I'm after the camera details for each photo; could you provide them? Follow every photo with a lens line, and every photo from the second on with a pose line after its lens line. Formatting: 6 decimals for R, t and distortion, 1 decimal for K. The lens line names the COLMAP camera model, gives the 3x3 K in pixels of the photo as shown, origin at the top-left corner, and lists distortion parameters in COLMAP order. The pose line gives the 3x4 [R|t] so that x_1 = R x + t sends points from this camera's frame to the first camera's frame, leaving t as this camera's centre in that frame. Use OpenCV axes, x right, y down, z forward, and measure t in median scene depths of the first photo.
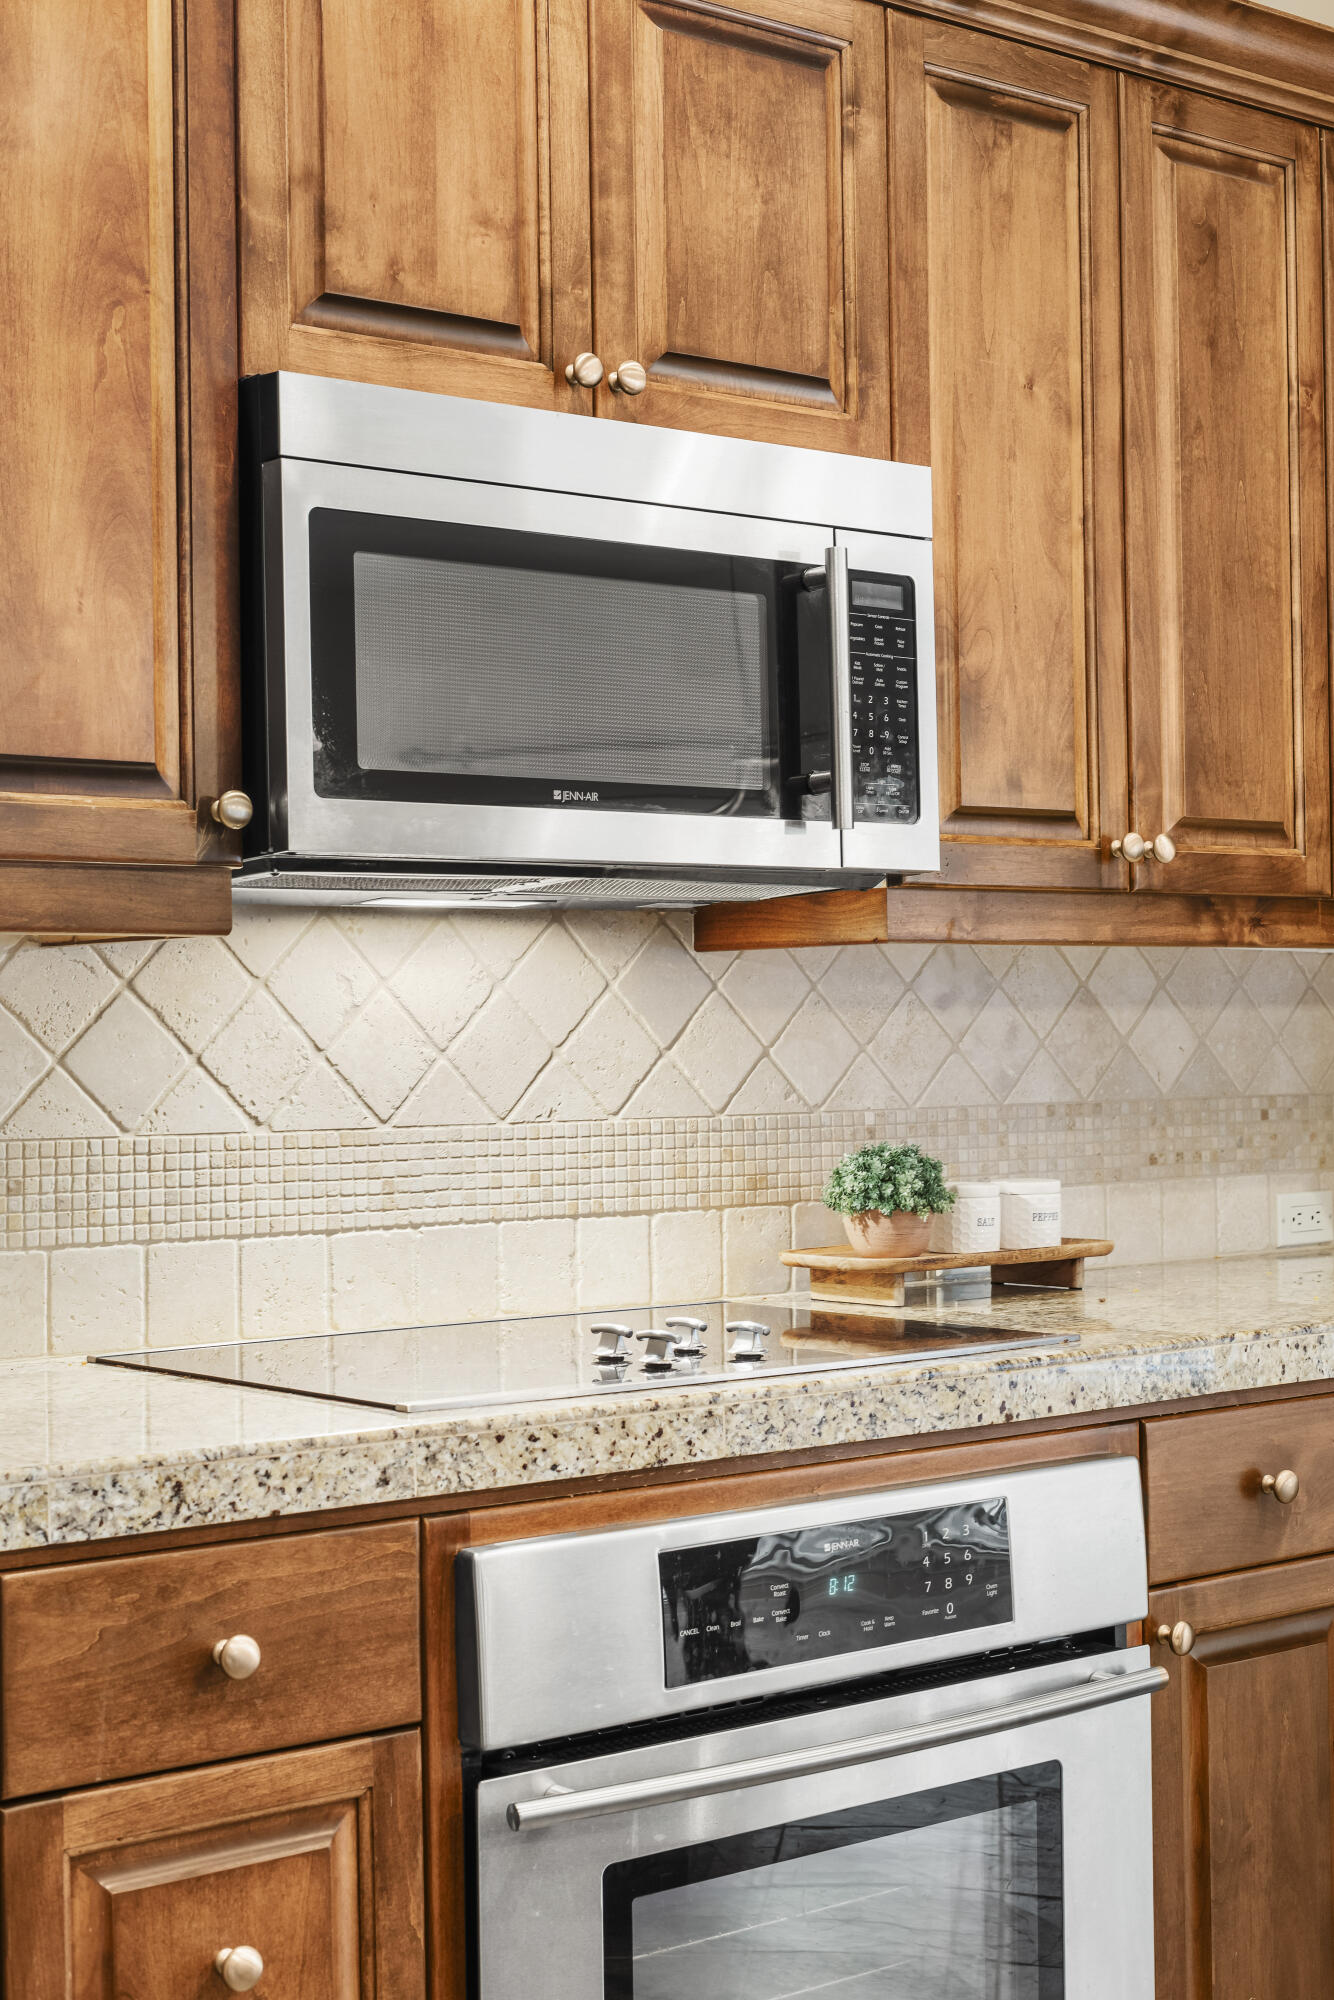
lens RADIAL K [[2989.5, 0, 674.9], [0, 2989.5, 1011.3], [0, 0, 1]] dist [0.004629, 0.000000]
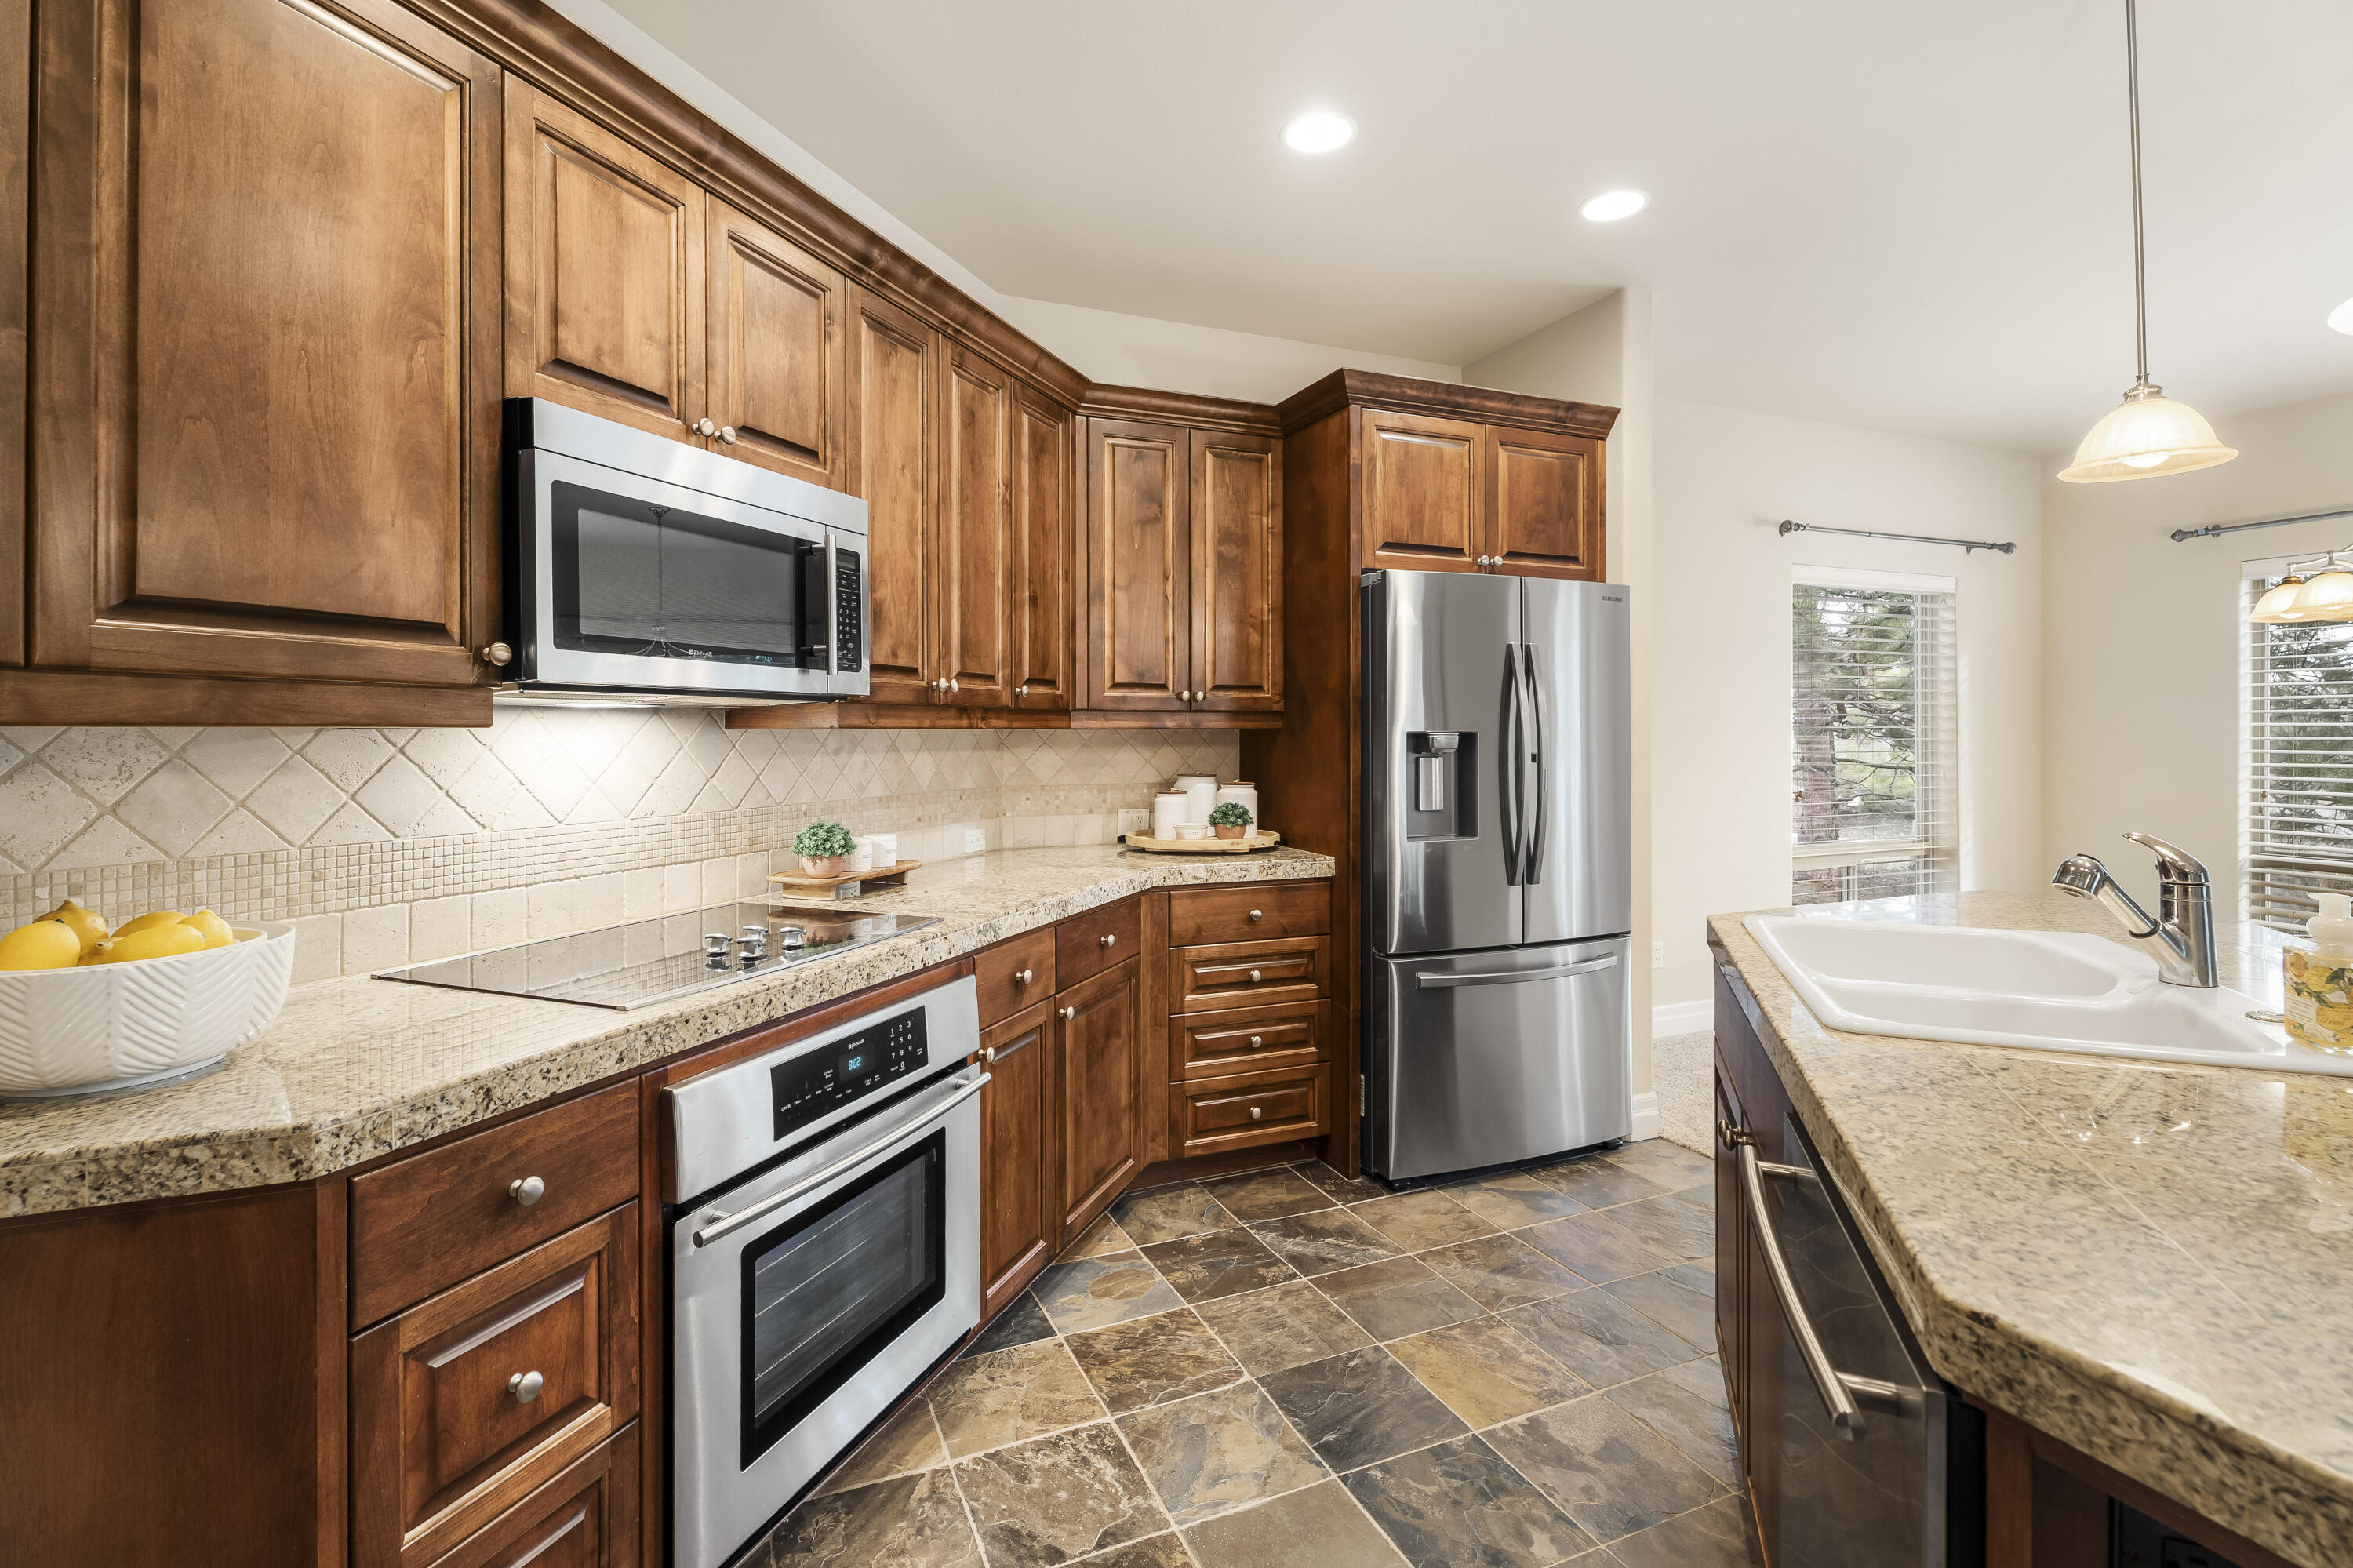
lens RADIAL K [[1075.1, 0, 1157.0], [0, 1075.1, 732.0], [0, 0, 1]] dist [0.005006, -0.001579]
pose [[0.876856, 0.011990, 0.480603, -0.097902], [-0.013574, 0.999908, -0.000179, -0.024498], [-0.480561, -0.006366, 0.876938, 0.251840]]
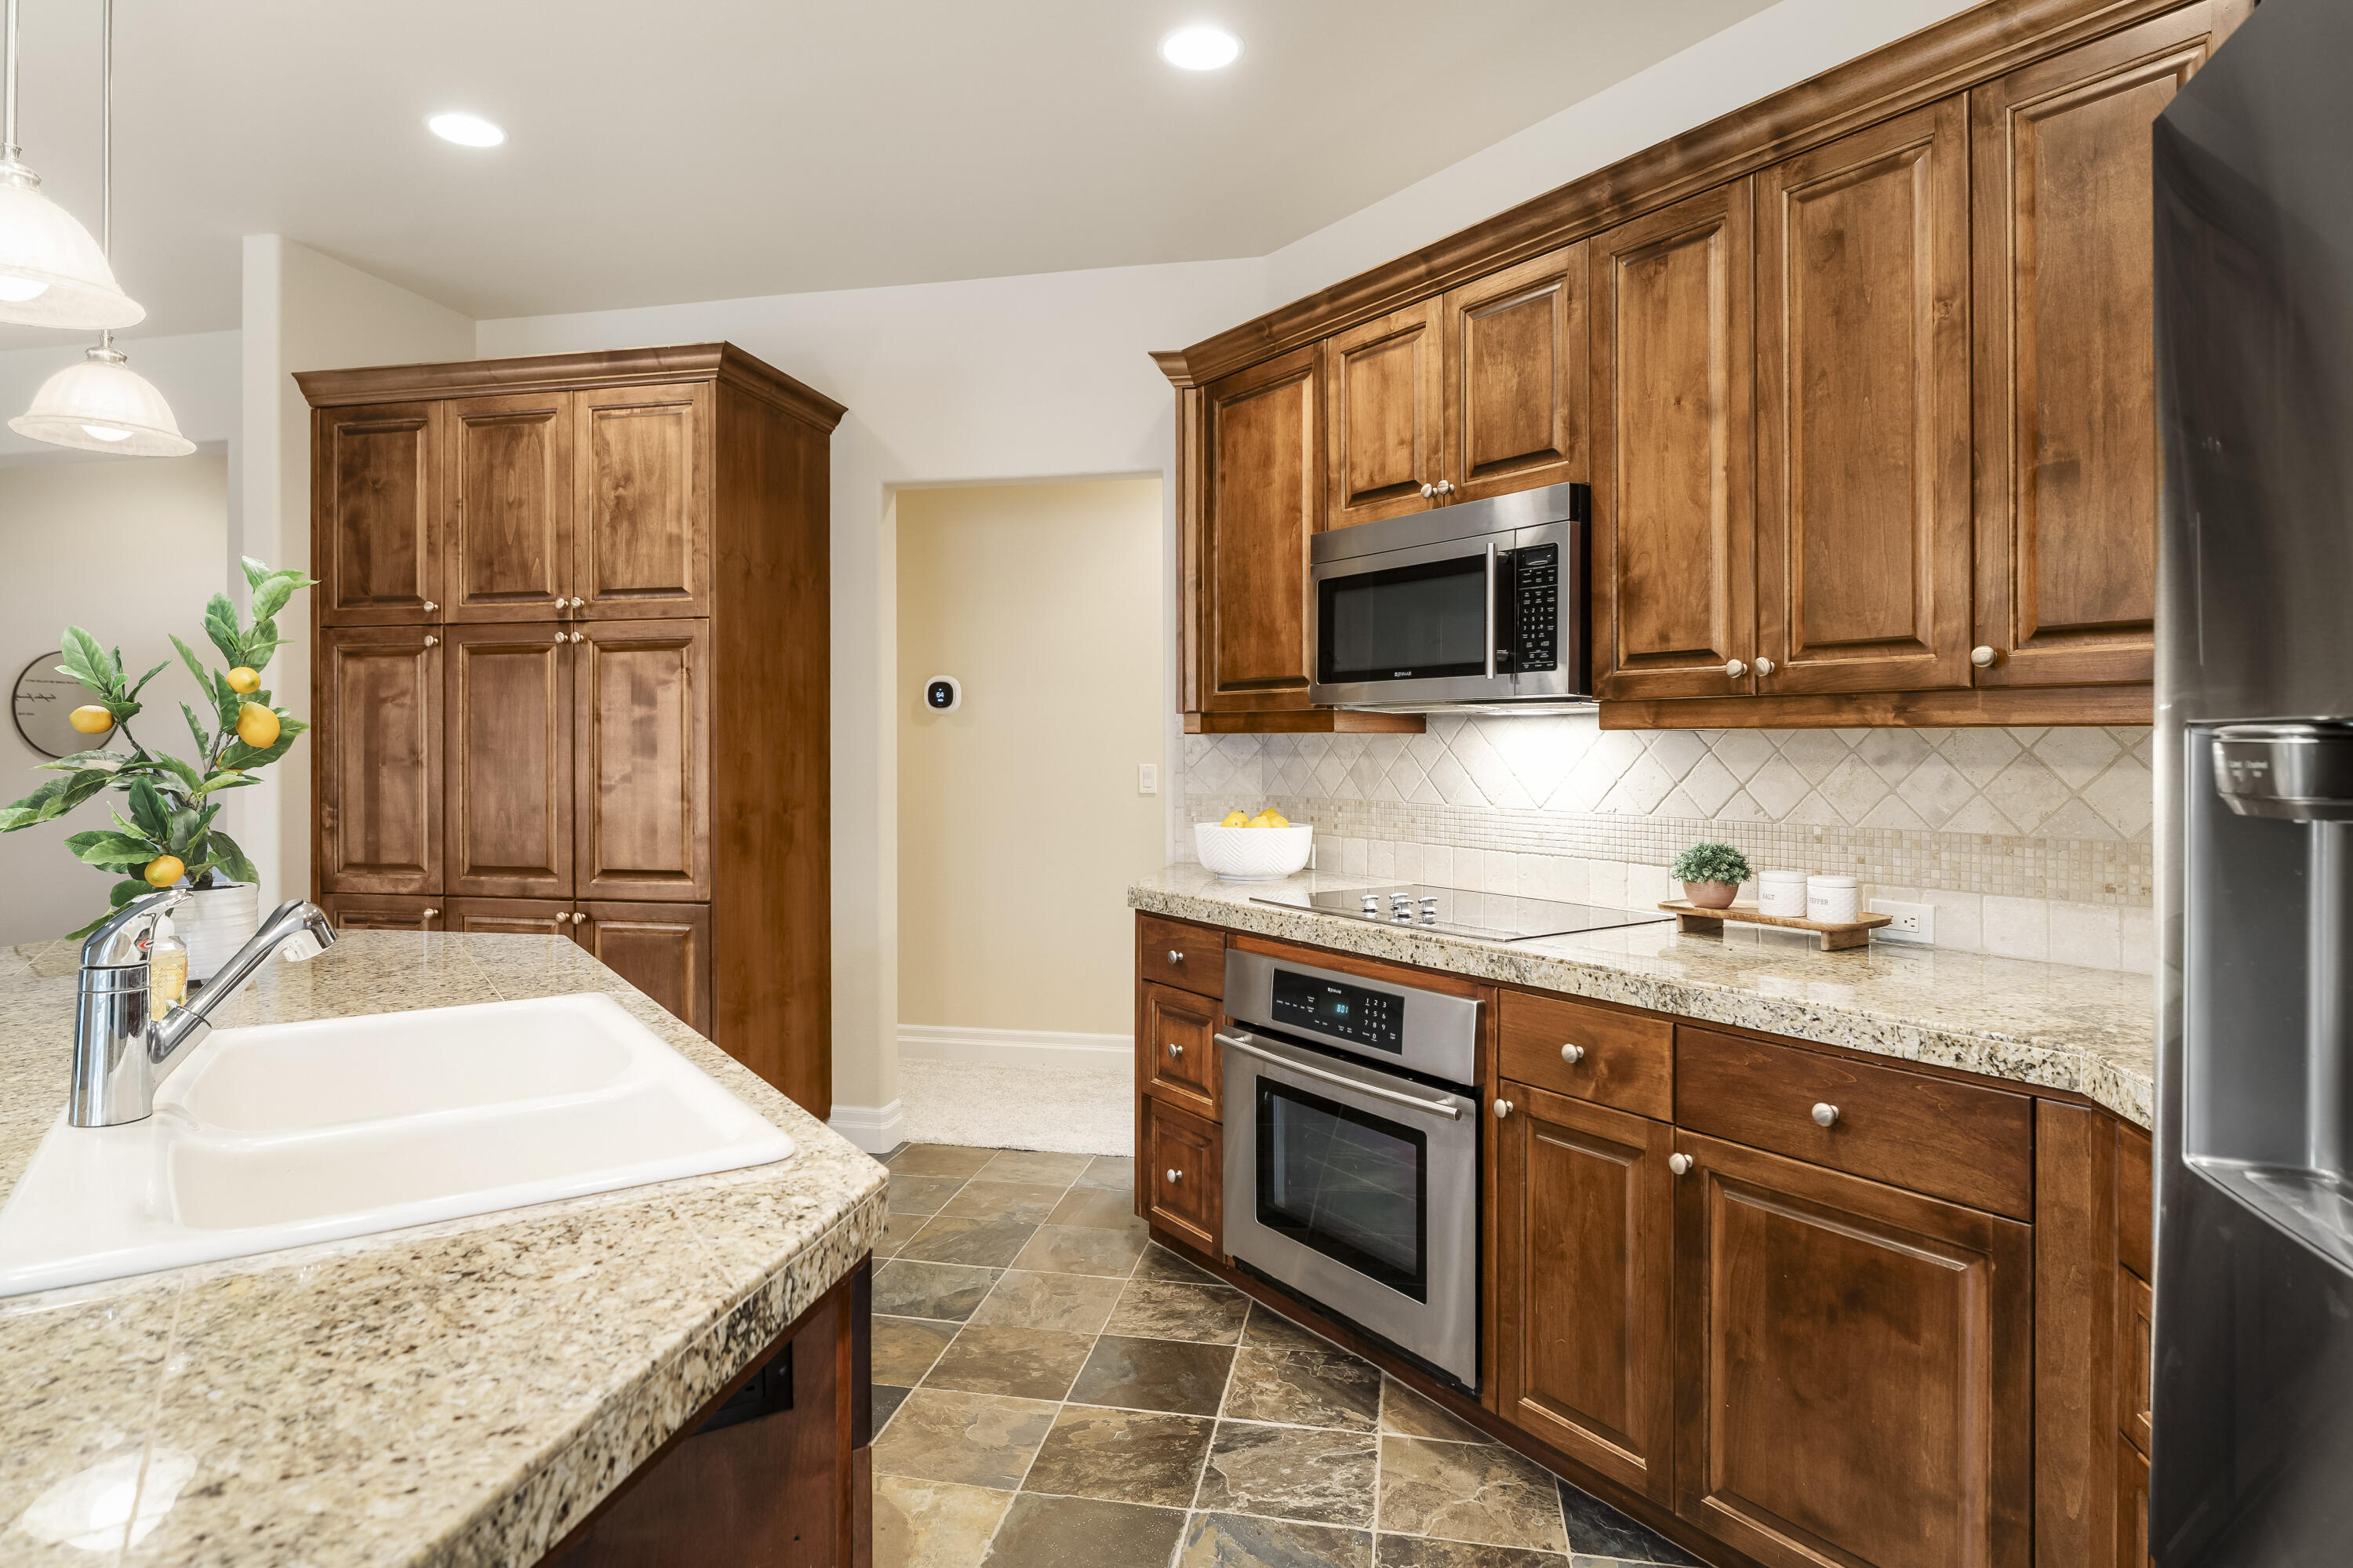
lens RADIAL K [[1311.1, 0, 1154.7], [0, 1311.1, 740.3], [0, 0, 1]] dist [-0.010959, 0.002994]
pose [[-0.098324, 0.012608, -0.995075, 0.965628], [0.009305, 0.999888, 0.011749, -0.030440], [0.995111, -0.008104, -0.098430, 0.838114]]
